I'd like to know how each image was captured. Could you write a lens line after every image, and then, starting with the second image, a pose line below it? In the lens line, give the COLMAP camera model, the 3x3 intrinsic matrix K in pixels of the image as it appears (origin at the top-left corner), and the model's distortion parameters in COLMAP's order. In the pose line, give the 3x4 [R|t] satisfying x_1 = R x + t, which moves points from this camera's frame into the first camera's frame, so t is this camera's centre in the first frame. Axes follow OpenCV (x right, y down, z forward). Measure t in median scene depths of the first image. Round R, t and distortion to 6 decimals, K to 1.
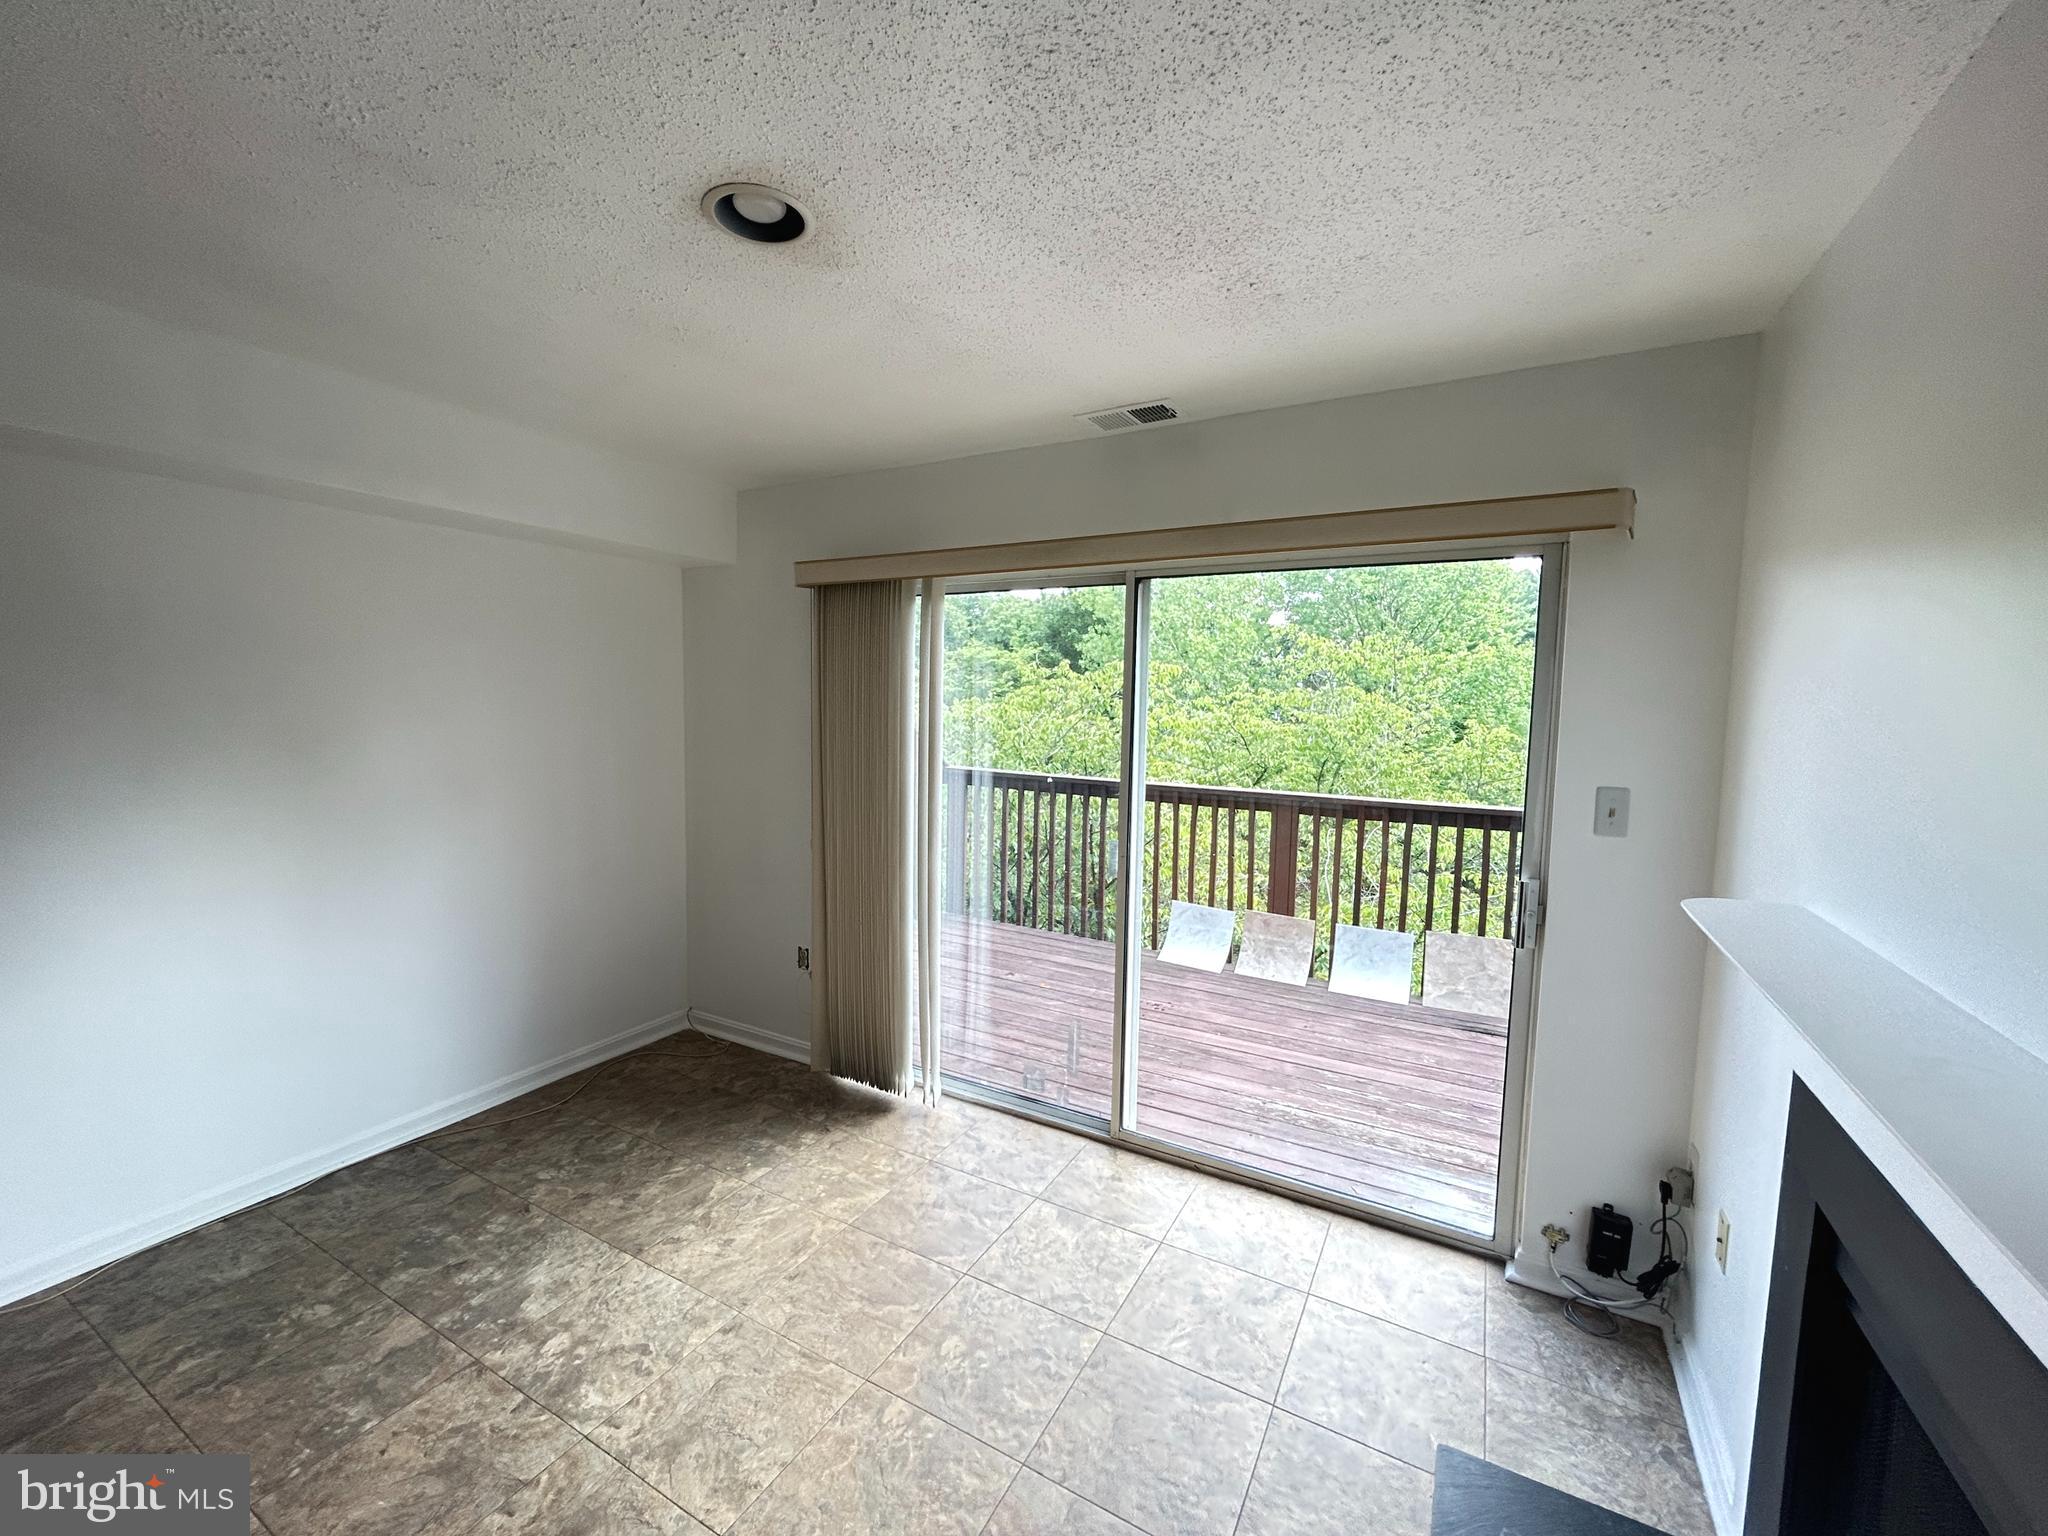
lens RADIAL K [[829.1, 0, 1028.1], [0, 829.1, 775.8], [0, 0, 1]] dist [0.003489, 0.000957]
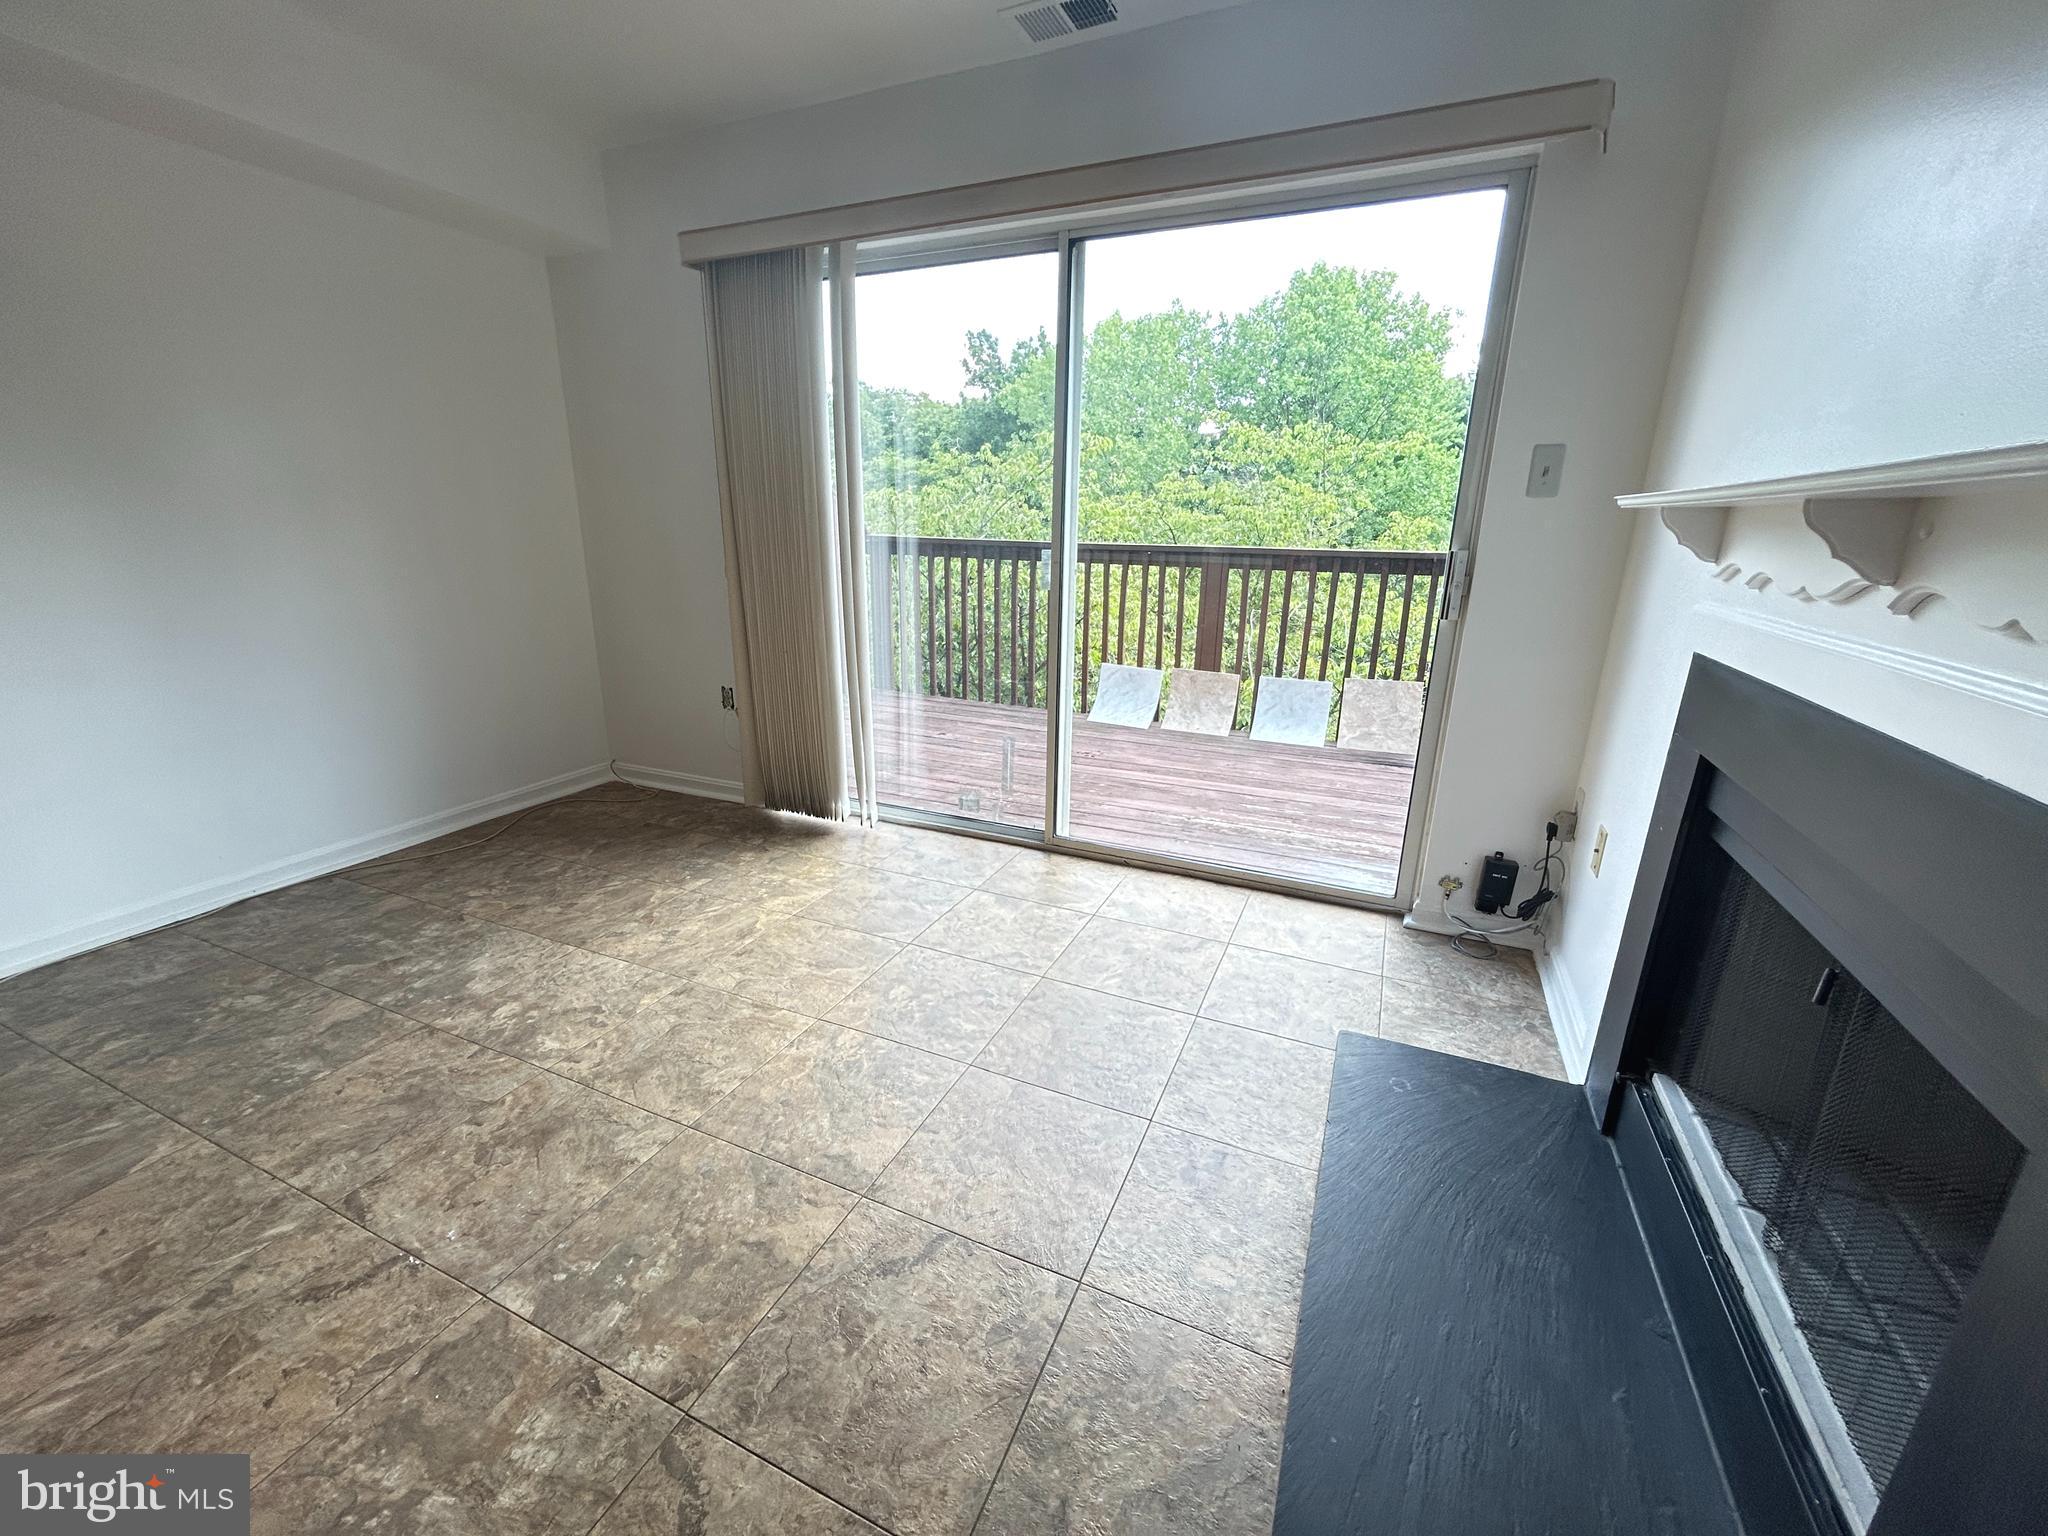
lens RADIAL K [[826.4, 0, 1027.3], [0, 826.4, 771.5], [0, 0, 1]] dist [-0.000099, 0.003601]
pose [[0.996070, -0.027739, 0.084109, -0.008154], [0.010136, 0.979150, 0.202884, 0.160744], [-0.087983, -0.201234, 0.975584, 0.013030]]
